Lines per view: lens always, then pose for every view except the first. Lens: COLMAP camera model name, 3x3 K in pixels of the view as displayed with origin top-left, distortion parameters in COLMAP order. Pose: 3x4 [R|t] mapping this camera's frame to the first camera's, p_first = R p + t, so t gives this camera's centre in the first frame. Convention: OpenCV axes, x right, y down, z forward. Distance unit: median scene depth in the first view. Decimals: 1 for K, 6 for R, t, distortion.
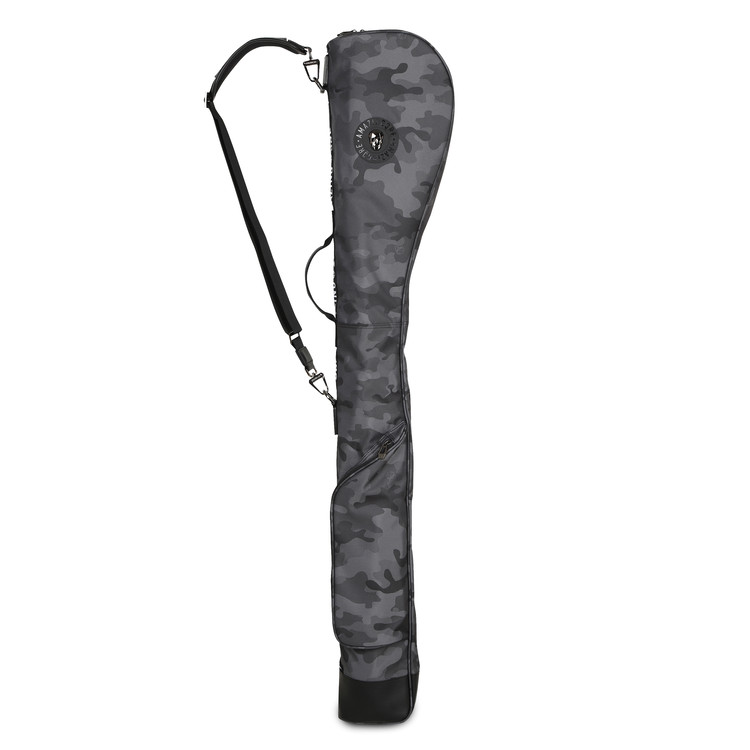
lens RADIAL K [[1717.5, 0, 372.2], [0, 1717.5, 382.1], [0, 0, 1]] dist [0.237715, 0.000000]
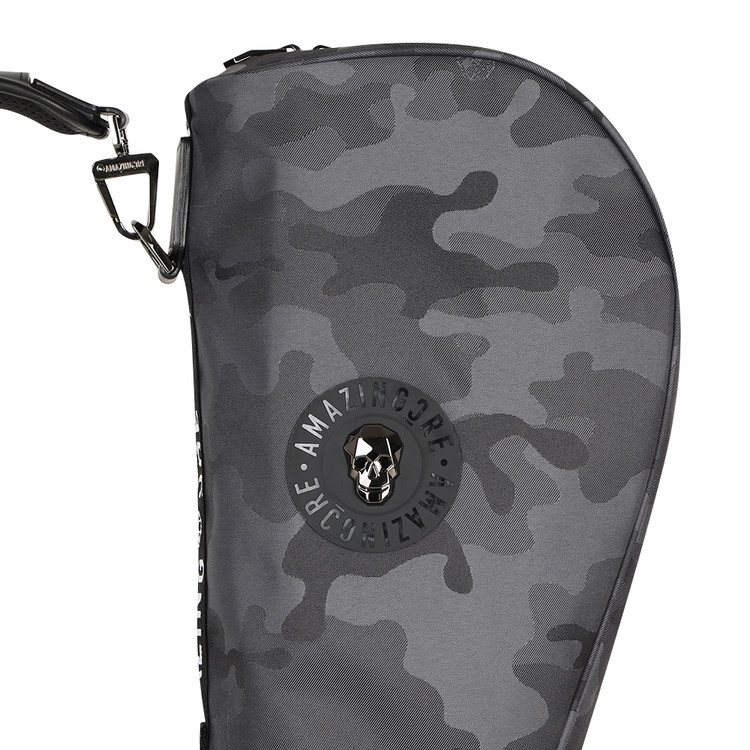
lens RADIAL K [[3545.7, 0, 374.4], [0, 3545.7, 376.7], [0, 0, 1]] dist [0.647125, 0.000000]
pose [[0.999862, 0.003531, 0.016219, -0.006075], [-0.001617, 0.993183, -0.116556, -0.089955], [-0.016520, 0.116514, 0.993052, 0.466973]]
